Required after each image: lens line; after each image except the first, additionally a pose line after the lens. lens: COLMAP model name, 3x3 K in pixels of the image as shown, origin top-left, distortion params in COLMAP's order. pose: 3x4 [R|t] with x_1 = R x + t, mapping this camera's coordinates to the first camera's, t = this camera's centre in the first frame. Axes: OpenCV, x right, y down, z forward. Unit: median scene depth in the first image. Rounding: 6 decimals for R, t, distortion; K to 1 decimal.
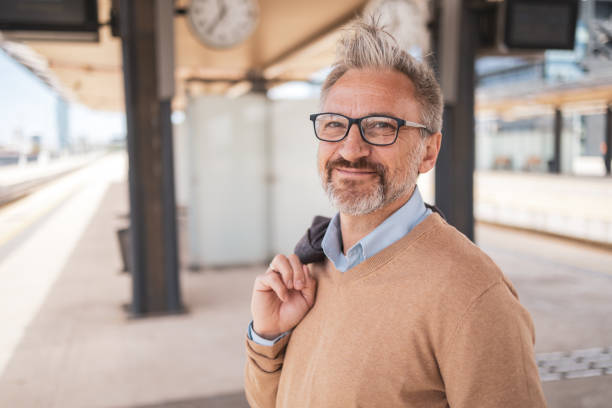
lens RADIAL K [[614.0, 0, 306.0], [0, 614.0, 204.0], [0, 0, 1]] dist [0.004389, 0.009906]
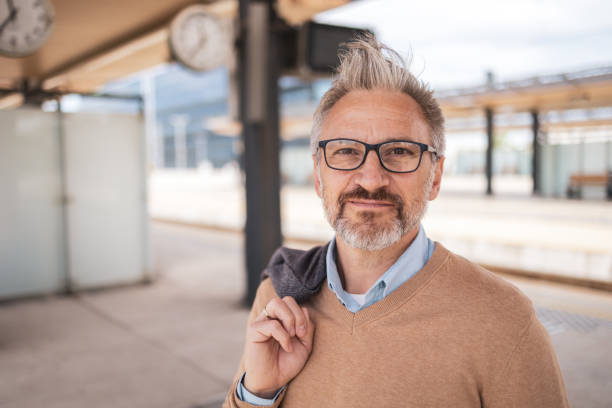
lens RADIAL K [[614.0, 0, 306.0], [0, 614.0, 204.0], [0, 0, 1]] dist [0.004389, 0.009906]
pose [[0.939473, -0.026372, 0.341606, -0.280703], [0.035448, 0.999164, -0.020354, -0.029821], [-0.340784, 0.031231, 0.939623, 0.154701]]
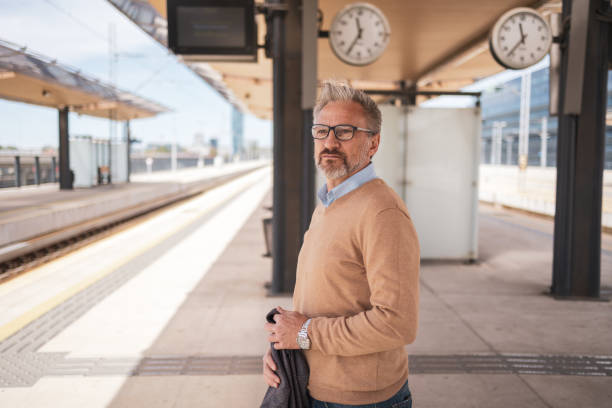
lens RADIAL K [[631.8, 0, 306.0], [0, 631.8, 204.0], [0, 0, 1]] dist [-0.094924, 0.003420]
pose [[0.963621, 0.041456, -0.264037, 0.512098], [-0.045430, 0.998927, -0.008960, 0.112143], [0.263383, 0.020629, 0.964471, -0.834387]]
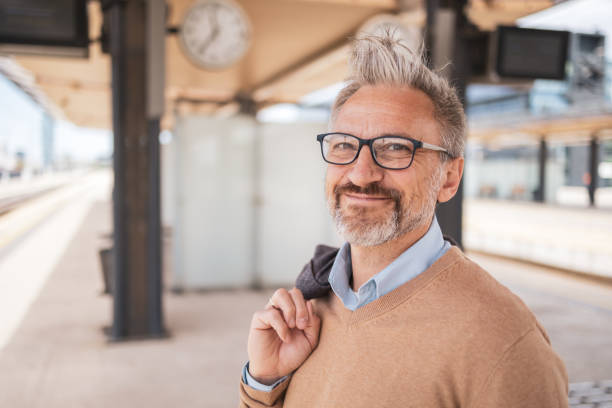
lens RADIAL K [[614.0, 0, 306.0], [0, 614.0, 204.0], [0, 0, 1]] dist [0.004389, 0.009906]
pose [[0.999432, 0.024628, 0.023002, -0.028491], [-0.023743, 0.998995, -0.038005, -0.007231], [-0.023915, 0.037437, 0.999013, 0.095621]]
